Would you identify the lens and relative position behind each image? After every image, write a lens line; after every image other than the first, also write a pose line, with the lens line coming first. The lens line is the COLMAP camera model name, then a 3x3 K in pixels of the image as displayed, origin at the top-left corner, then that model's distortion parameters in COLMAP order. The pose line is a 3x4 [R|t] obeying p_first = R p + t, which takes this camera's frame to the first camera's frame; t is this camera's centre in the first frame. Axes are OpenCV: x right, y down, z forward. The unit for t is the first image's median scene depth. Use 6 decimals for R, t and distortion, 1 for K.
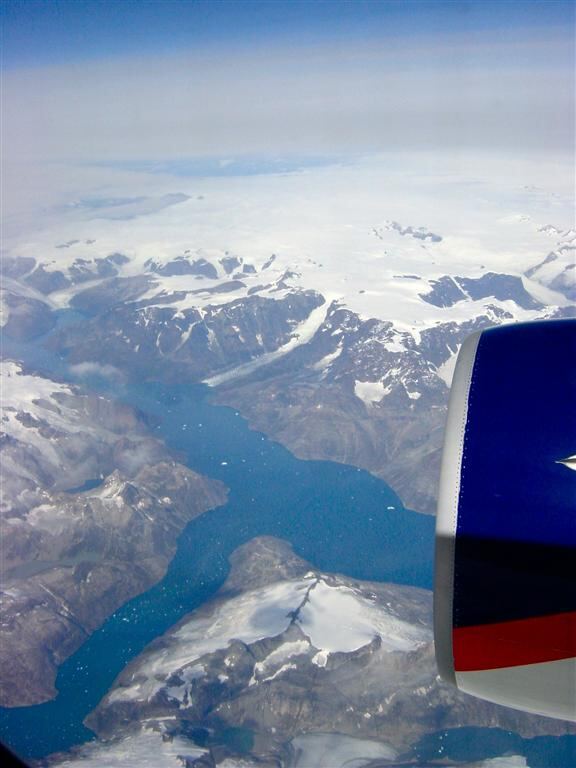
lens RADIAL K [[822.0, 0, 284.8], [0, 822.0, 424.7], [0, 0, 1]] dist [-0.134704, 0.014573]
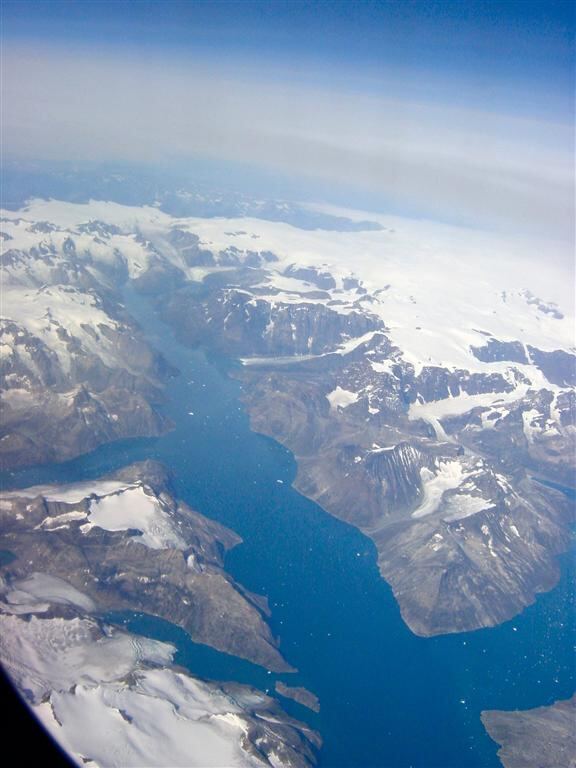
lens RADIAL K [[828.2, 0, 288.7], [0, 828.2, 411.7], [0, 0, 1]] dist [-0.131941, 0.033544]
pose [[0.918588, 0.296456, -0.261363, 0.275743], [-0.313196, 0.949388, -0.023900, 0.022025], [0.241049, 0.103812, 0.964945, -0.077522]]
